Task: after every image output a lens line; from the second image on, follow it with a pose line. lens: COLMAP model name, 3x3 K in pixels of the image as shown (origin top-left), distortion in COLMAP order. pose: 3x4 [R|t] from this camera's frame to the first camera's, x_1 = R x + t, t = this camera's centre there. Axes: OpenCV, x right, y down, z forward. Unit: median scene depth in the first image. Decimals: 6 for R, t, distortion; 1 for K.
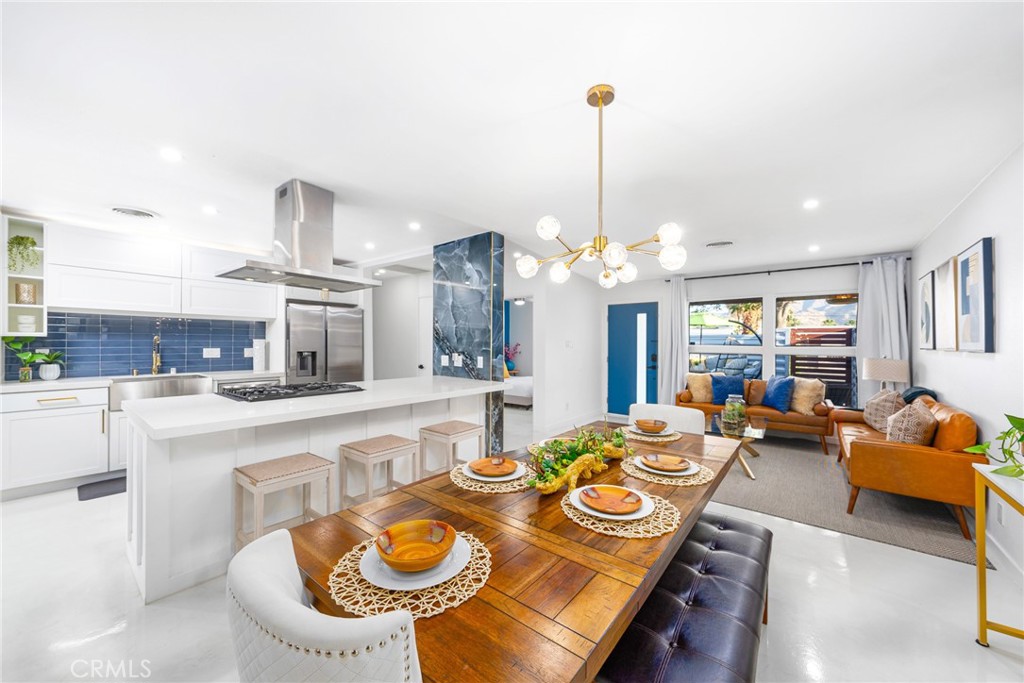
lens RADIAL K [[376.9, 0, 511.7], [0, 376.9, 344.5], [0, 0, 1]] dist [0.000880, 0.000009]
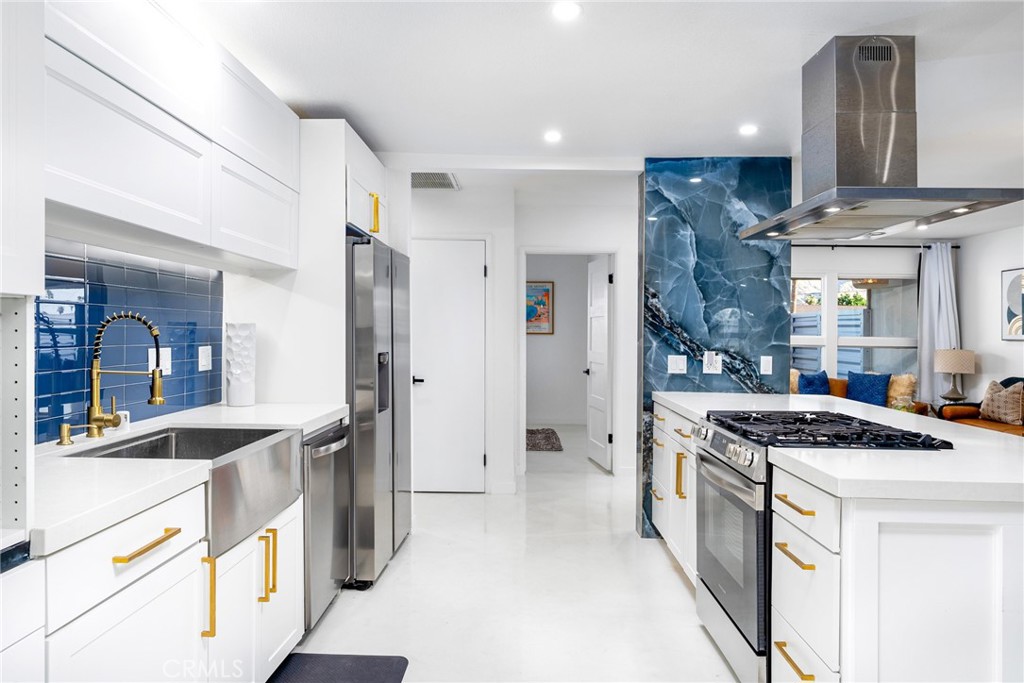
lens RADIAL K [[690.1, 0, 514.0], [0, 690.1, 341.6], [0, 0, 1]] dist [-0.000652, -0.000226]
pose [[0.789293, -0.006239, 0.613984, -1.032999], [-0.000498, 0.999942, 0.010801, -0.003058], [-0.614016, -0.008831, 0.789244, 0.335620]]
